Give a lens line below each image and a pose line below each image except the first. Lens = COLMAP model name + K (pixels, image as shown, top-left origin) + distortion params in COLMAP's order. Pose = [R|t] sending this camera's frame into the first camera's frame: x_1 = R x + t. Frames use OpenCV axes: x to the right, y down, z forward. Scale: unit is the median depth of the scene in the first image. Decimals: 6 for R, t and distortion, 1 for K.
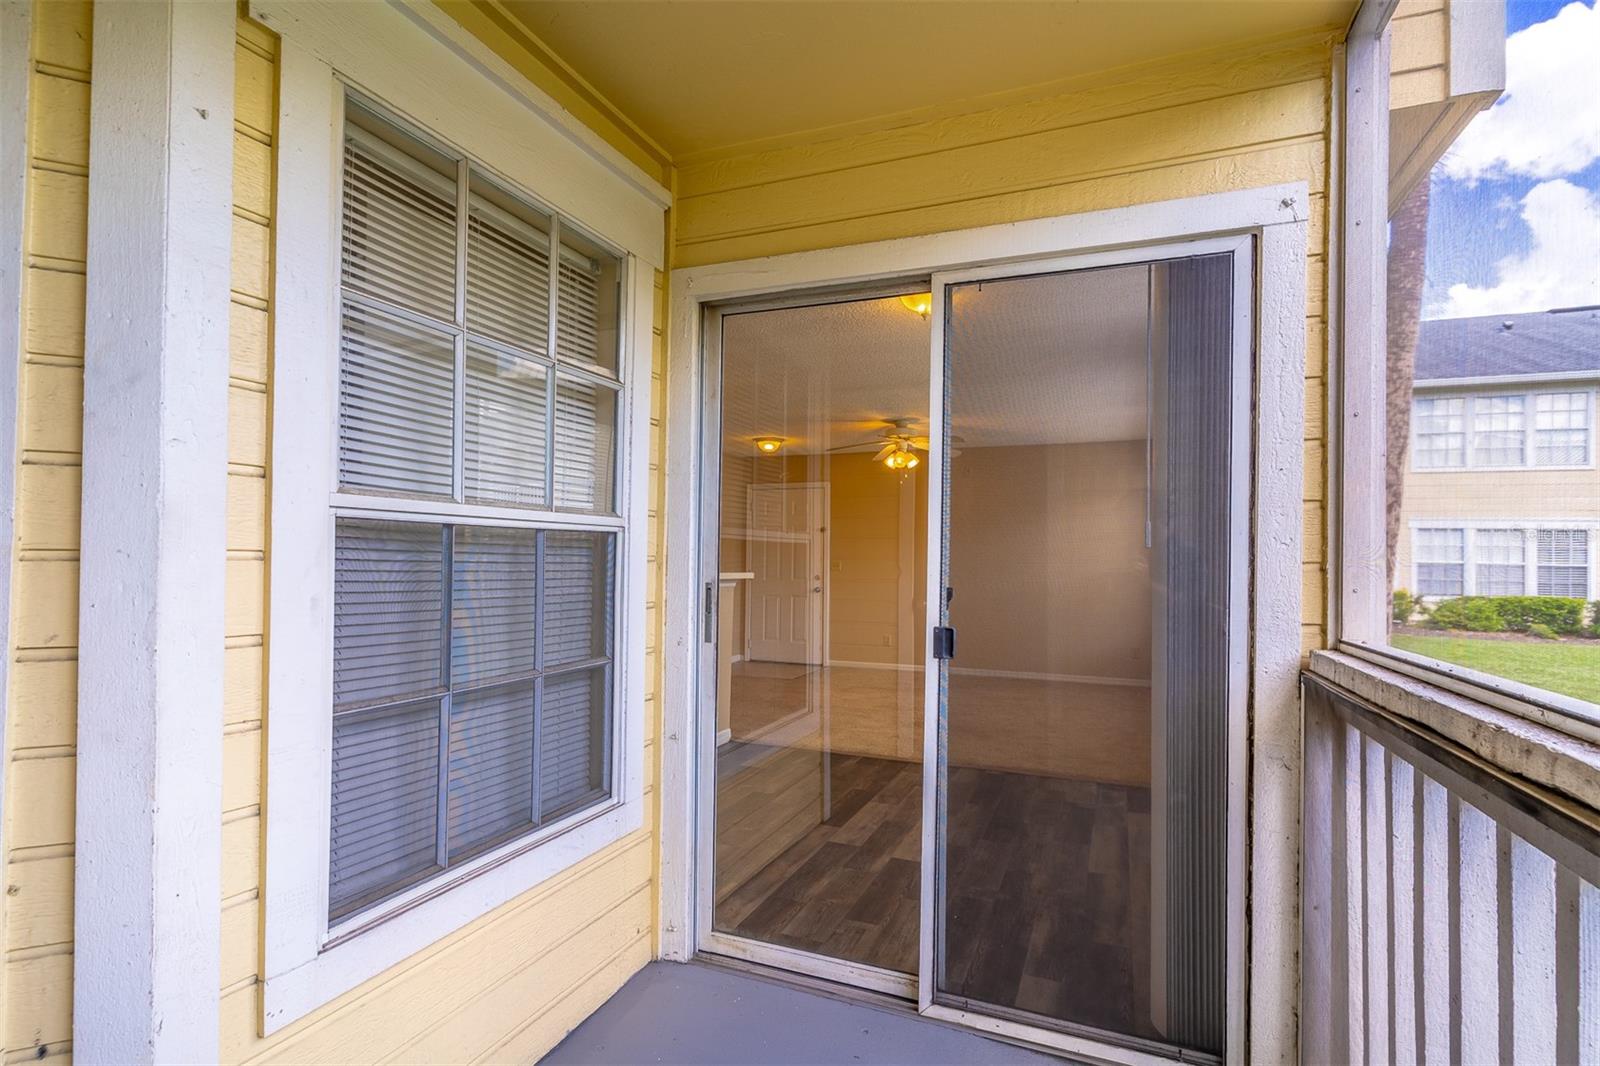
lens RADIAL K [[771.2, 0, 805.1], [0, 771.2, 546.3], [0, 0, 1]] dist [0.003521, -0.000631]
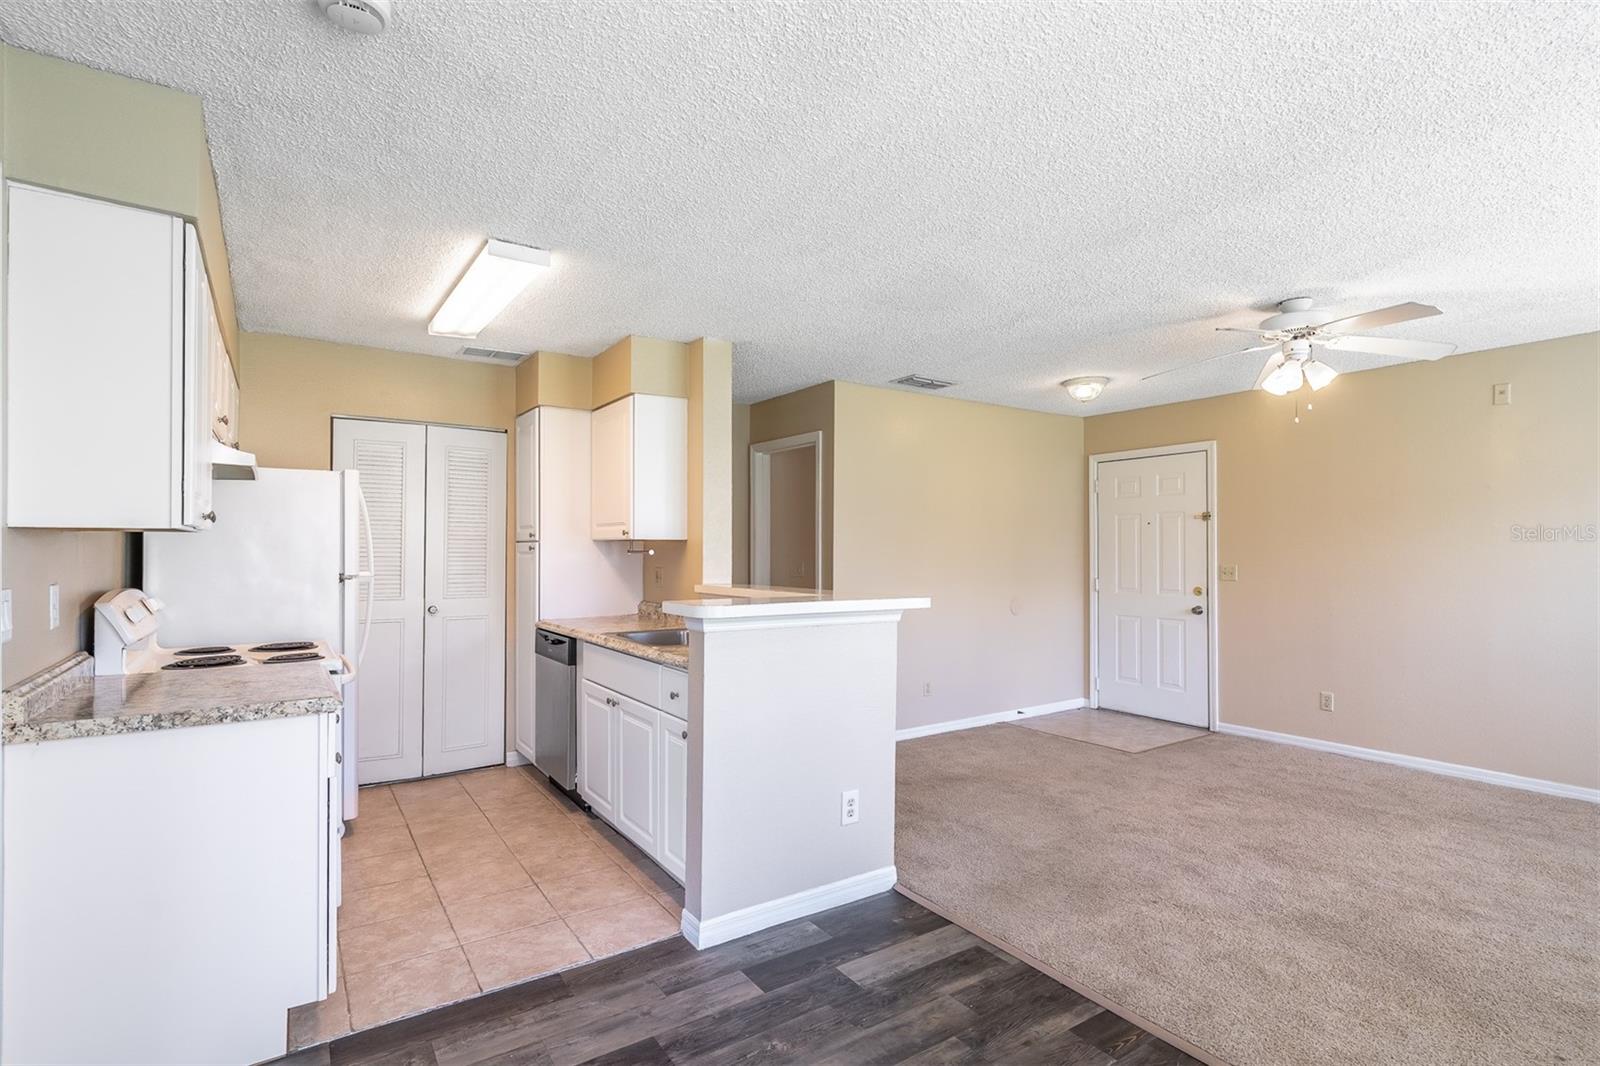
lens RADIAL K [[771.2, 0, 801.9], [0, 771.2, 542.2], [0, 0, 1]] dist [0.003521, -0.000631]
pose [[0.829662, -0.018720, -0.557953, 0.229177], [0.019580, 0.999798, -0.004430, -0.008015], [0.557923, -0.007249, 0.829861, 0.638817]]
